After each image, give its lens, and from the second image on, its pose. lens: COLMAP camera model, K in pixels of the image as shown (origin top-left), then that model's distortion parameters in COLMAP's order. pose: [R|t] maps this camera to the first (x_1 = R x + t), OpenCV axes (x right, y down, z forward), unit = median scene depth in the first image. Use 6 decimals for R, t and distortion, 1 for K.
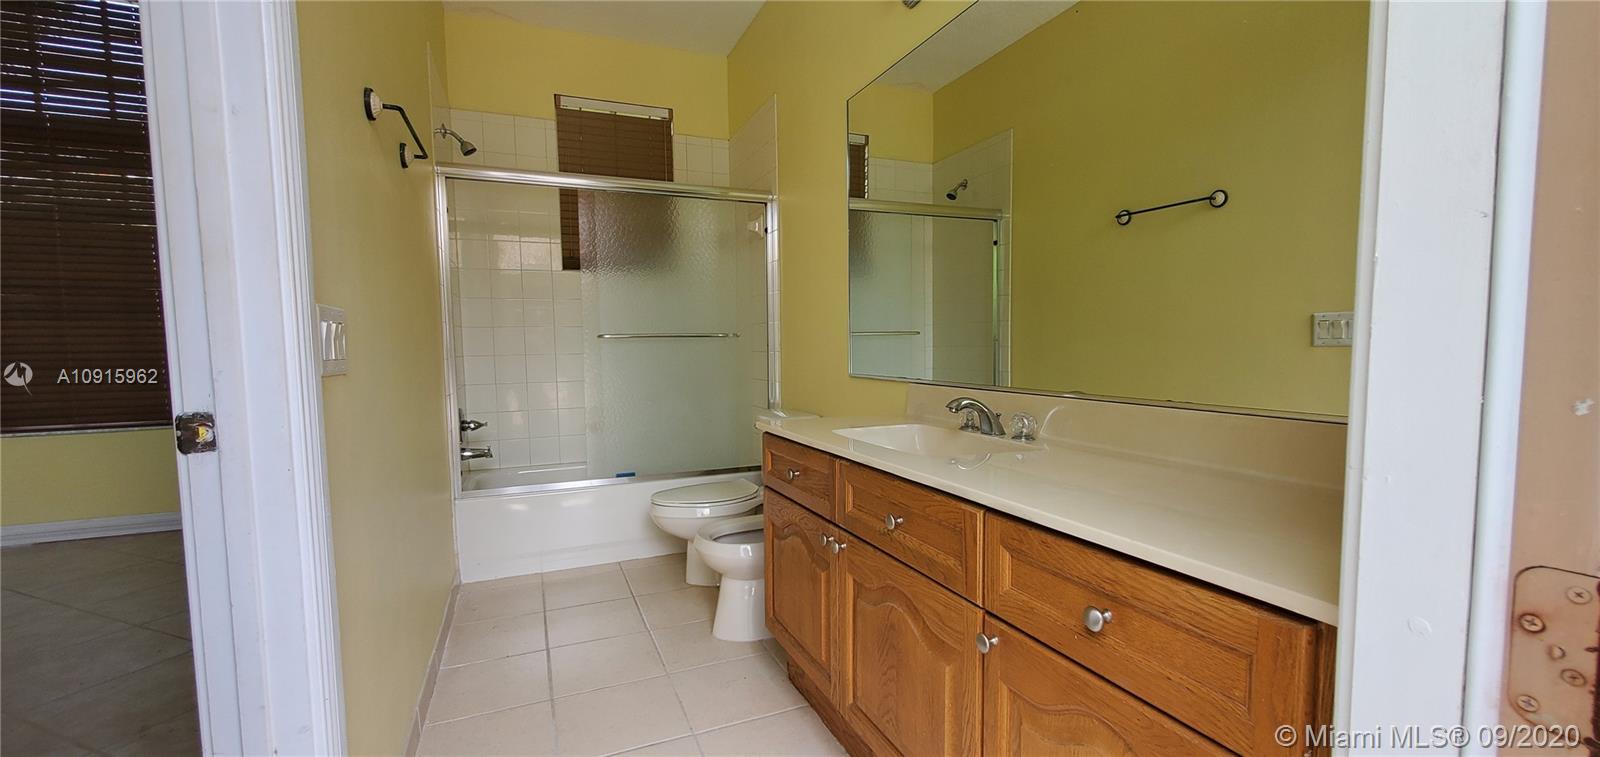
lens RADIAL K [[637.3, 0, 800.0], [0, 637.3, 378.5], [0, 0, 1]] dist [-0.001174, -0.000549]
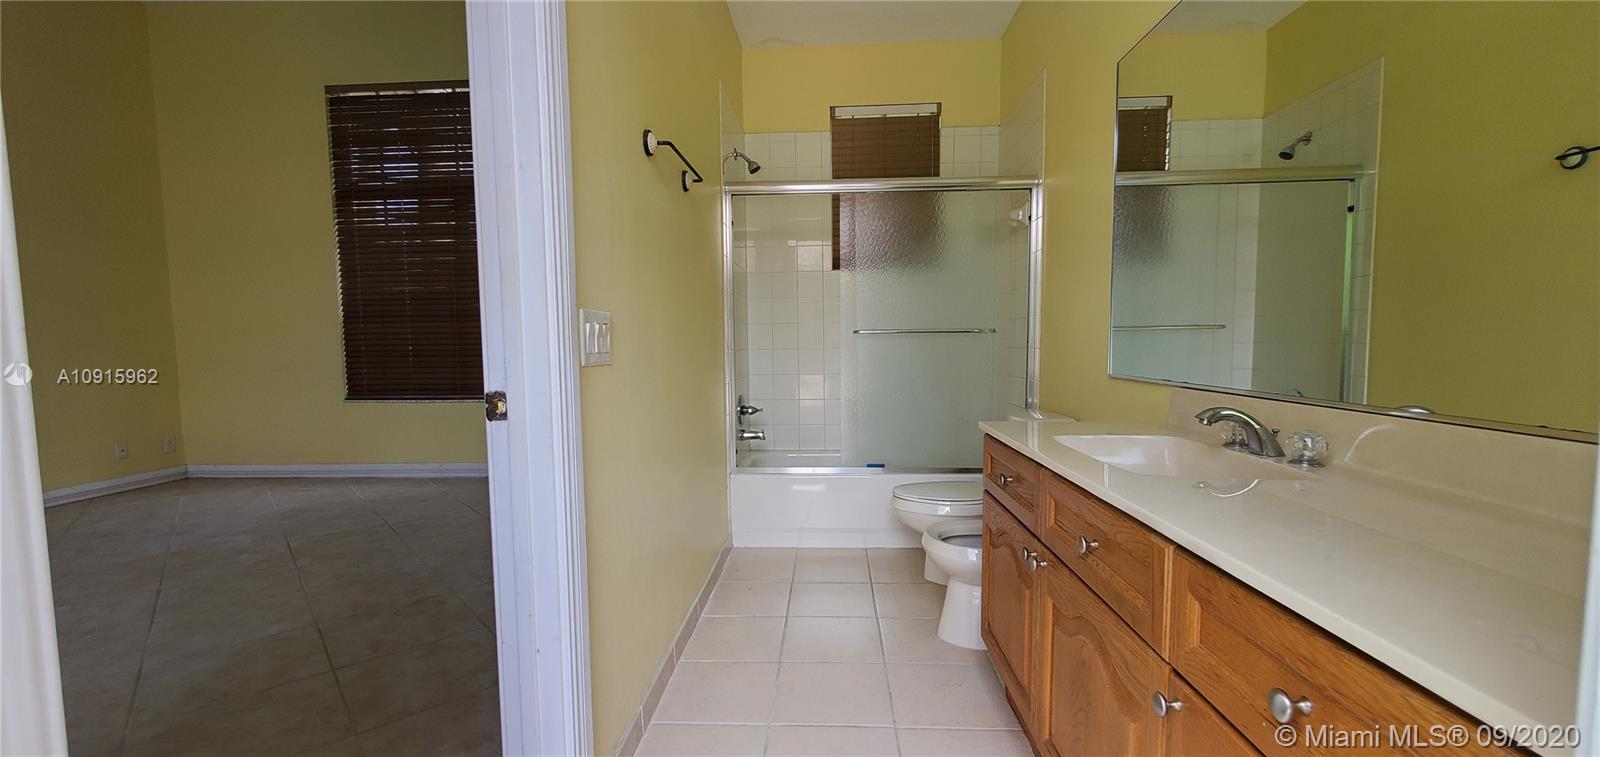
lens RADIAL K [[635.7, 0, 804.1], [0, 635.7, 378.2], [0, 0, 1]] dist [-0.000041, -0.000553]
pose [[0.900155, 0.028430, -0.434640, 0.096851], [-0.024649, 0.999593, 0.014335, -0.004364], [0.434871, -0.002190, 0.900490, 0.024569]]
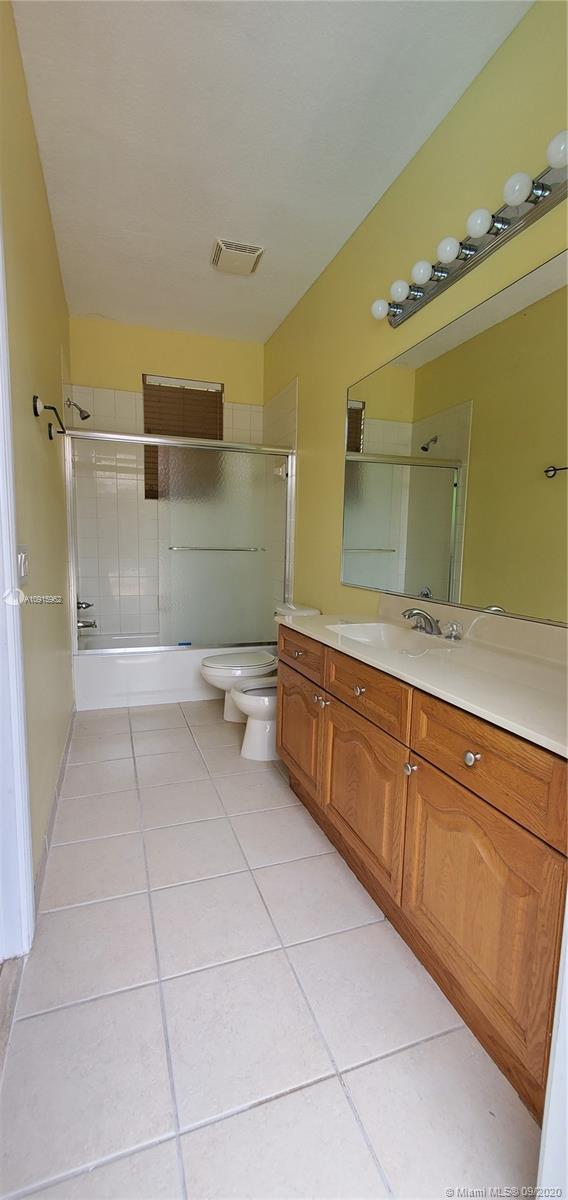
lens RADIAL K [[478.0, 0, 273.0], [0, 478.0, 587.6], [0, 0, 1]] dist [-0.001174, -0.000549]
pose [[0.996401, 0.039286, -0.075108, 0.007770], [-0.036571, 0.998639, 0.037185, -0.036516], [0.076466, -0.034304, 0.996482, -0.102898]]
